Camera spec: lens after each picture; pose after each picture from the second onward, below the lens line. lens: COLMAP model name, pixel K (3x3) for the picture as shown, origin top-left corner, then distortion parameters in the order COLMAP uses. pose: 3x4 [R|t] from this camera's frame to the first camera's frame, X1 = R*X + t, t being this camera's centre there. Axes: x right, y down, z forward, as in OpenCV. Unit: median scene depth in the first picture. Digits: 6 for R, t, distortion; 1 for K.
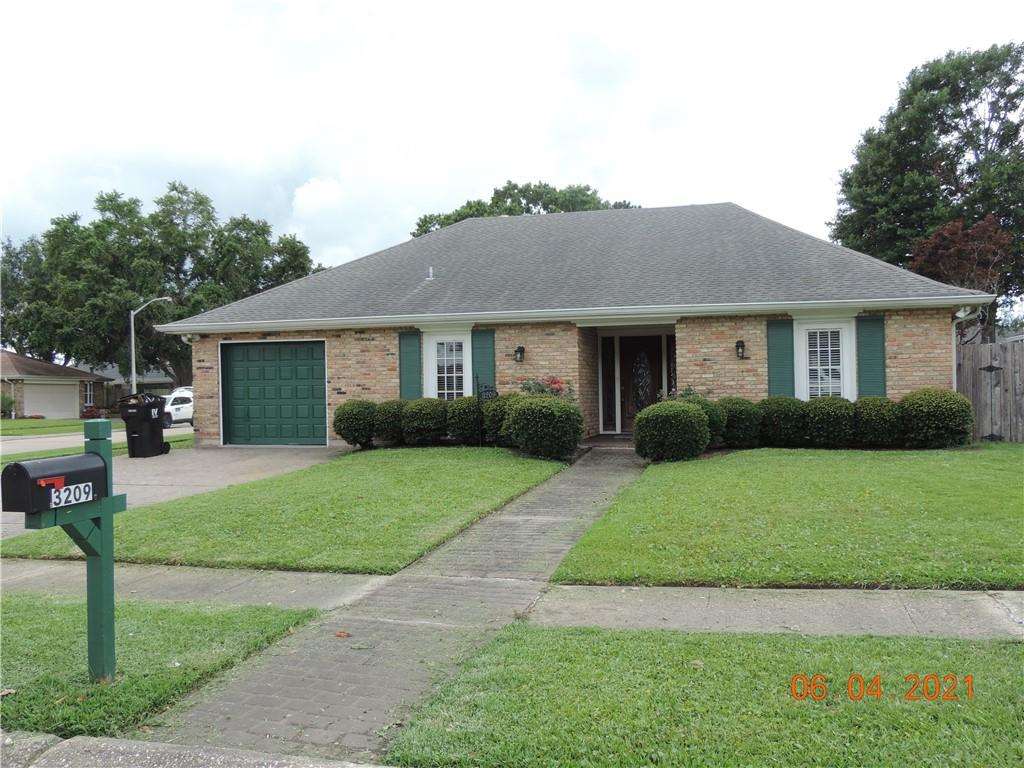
lens RADIAL K [[907.5, 0, 511.6], [0, 907.5, 387.6], [0, 0, 1]] dist [0.020214, 0.009228]
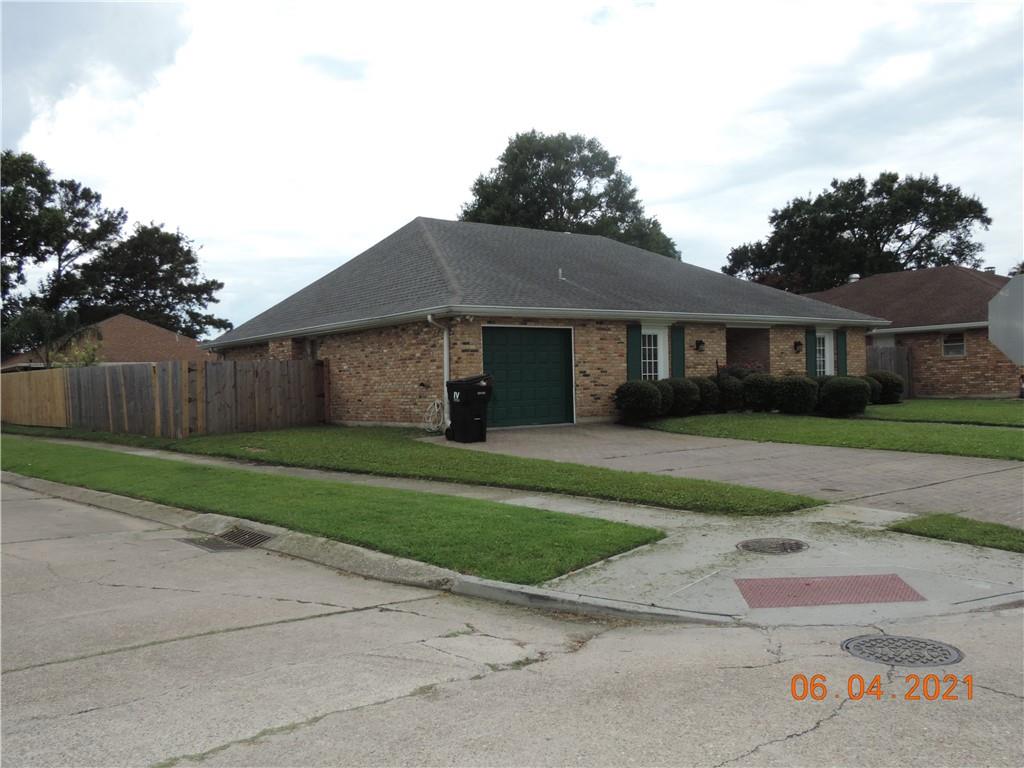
lens RADIAL K [[907.5, 0, 511.3], [0, 907.5, 381.2], [0, 0, 1]] dist [0.020214, 0.009228]
pose [[0.607465, -0.002912, 0.794341, -1.159609], [0.008157, 0.999963, -0.002573, 0.015459], [-0.794305, 0.008043, 0.607466, 0.387857]]
